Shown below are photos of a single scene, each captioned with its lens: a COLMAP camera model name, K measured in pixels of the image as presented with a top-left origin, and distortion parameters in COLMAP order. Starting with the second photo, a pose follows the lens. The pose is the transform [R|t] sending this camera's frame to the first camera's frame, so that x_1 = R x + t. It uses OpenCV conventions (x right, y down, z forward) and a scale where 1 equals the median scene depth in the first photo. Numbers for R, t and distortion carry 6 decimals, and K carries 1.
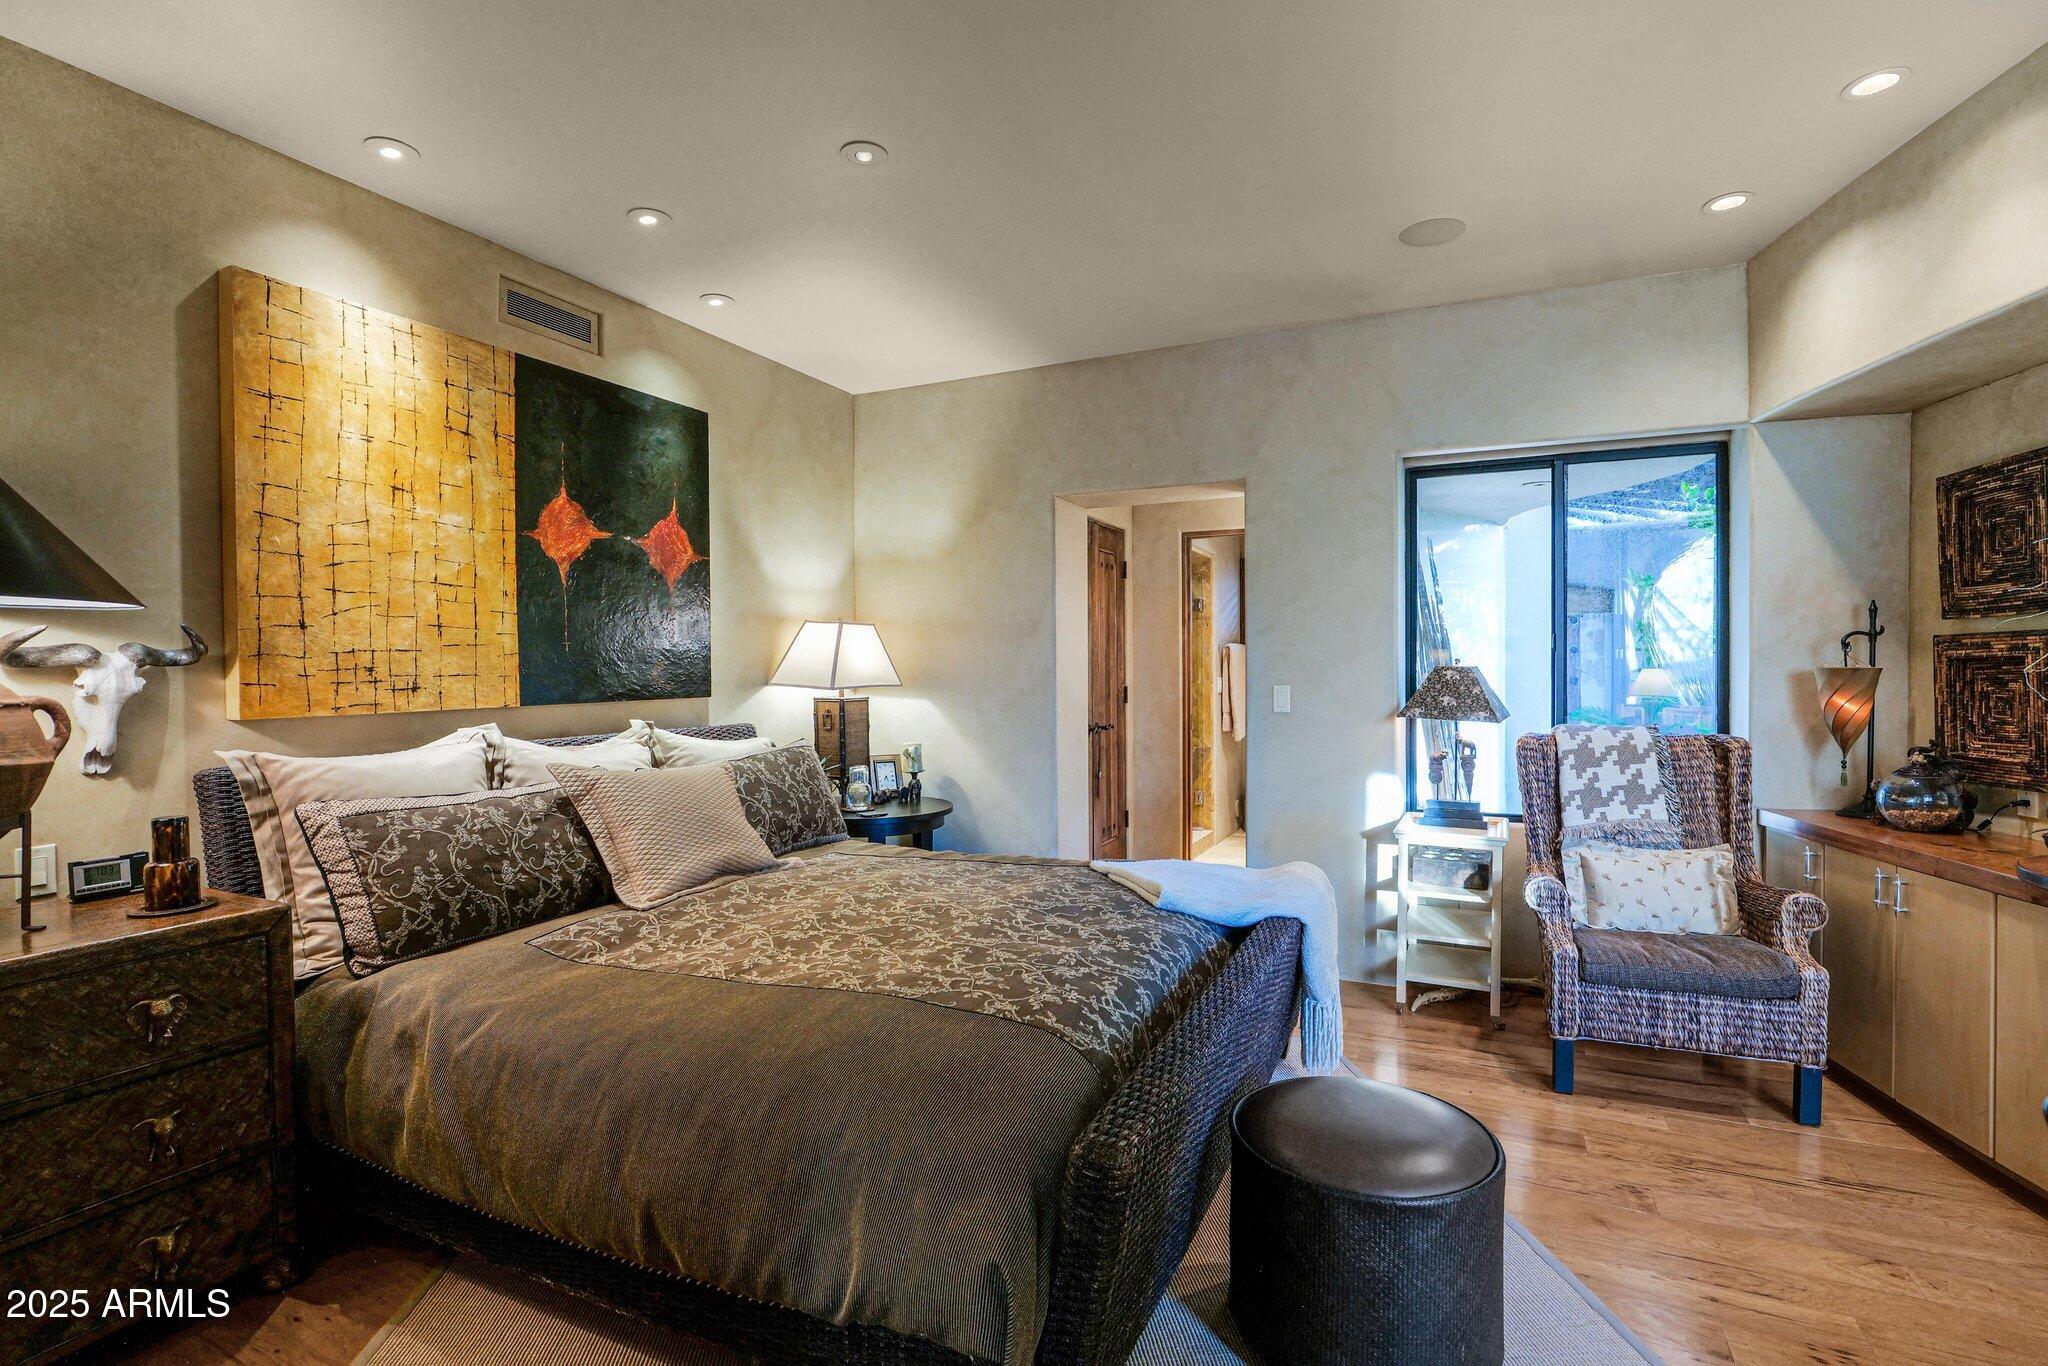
lens RADIAL K [[956.2, 0, 1017.6], [0, 956.2, 674.8], [0, 0, 1]] dist [-0.019276, 0.001992]
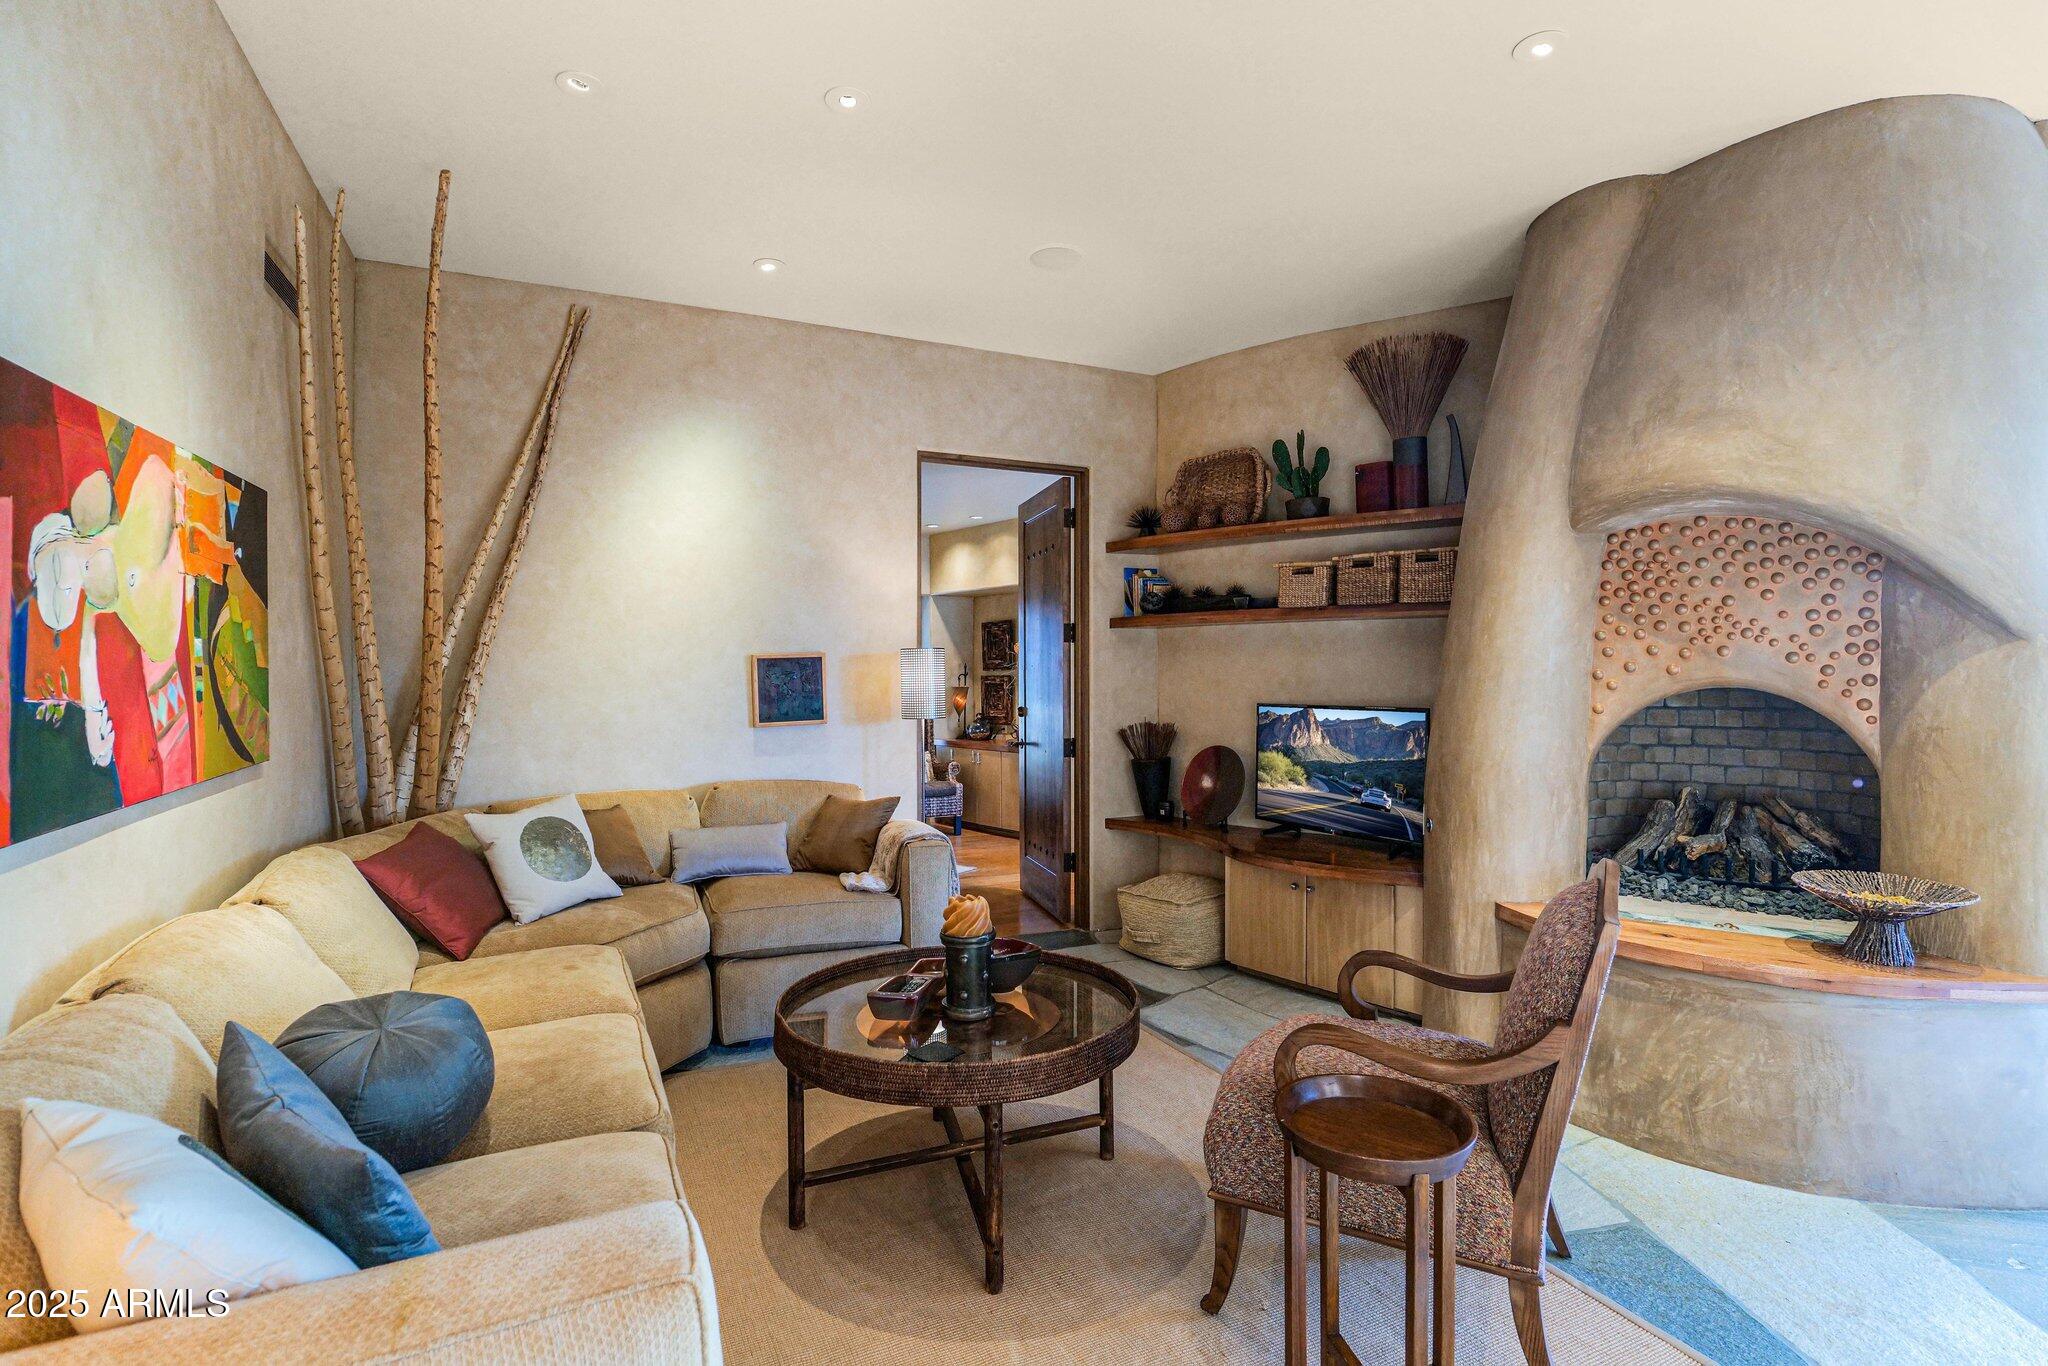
lens RADIAL K [[956.2, 0, 1028.7], [0, 956.2, 684.9], [0, 0, 1]] dist [-0.019276, 0.001992]
pose [[0.641417, -0.005542, 0.767173, -1.278830], [0.005038, 0.999983, 0.003011, -0.022306], [-0.767176, 0.001934, 0.641433, -1.080300]]
